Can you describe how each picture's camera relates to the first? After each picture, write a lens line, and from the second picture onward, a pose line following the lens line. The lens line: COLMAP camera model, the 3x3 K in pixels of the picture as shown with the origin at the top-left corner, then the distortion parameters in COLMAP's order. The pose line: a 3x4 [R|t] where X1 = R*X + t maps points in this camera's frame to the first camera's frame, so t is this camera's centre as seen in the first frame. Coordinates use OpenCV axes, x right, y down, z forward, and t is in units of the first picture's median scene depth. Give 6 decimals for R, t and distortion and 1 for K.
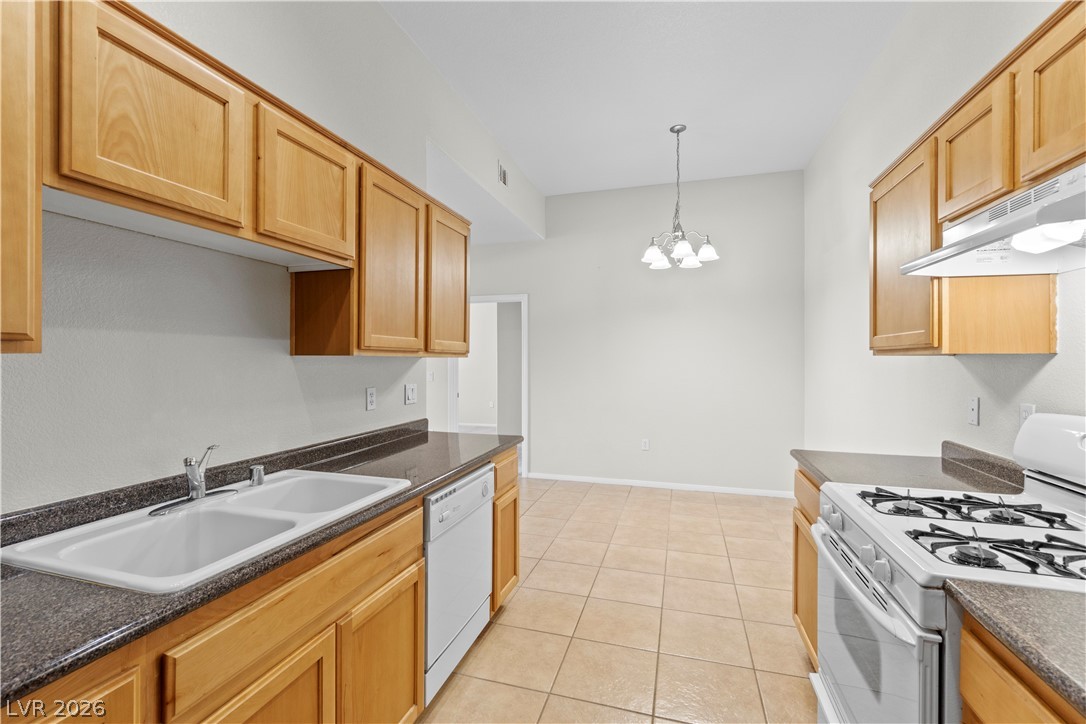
lens RADIAL K [[471.9, 0, 538.5], [0, 471.9, 359.0], [0, 0, 1]] dist [-0.003504, -0.000240]
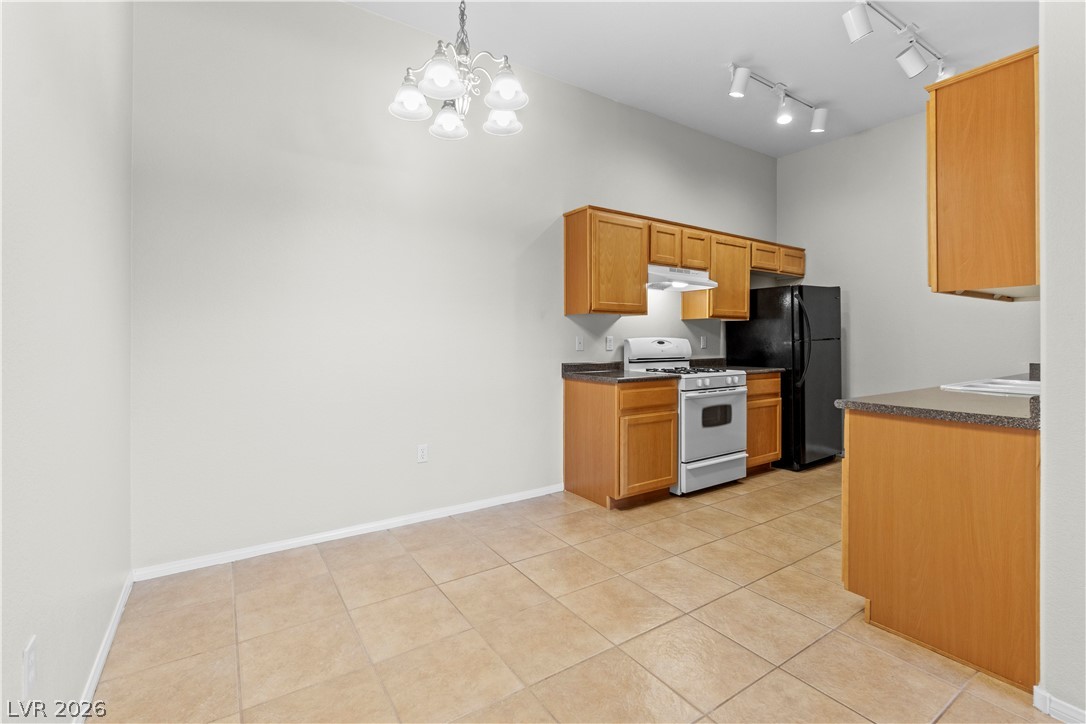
lens RADIAL K [[484.7, 0, 535.2], [0, 484.7, 339.2], [0, 0, 1]] dist [-0.002088, -0.000647]
pose [[-0.770317, -0.002869, 0.637654, -0.127851], [-0.002611, 0.999996, 0.001345, 0.051410], [-0.637655, -0.000629, -0.770321, 1.539270]]
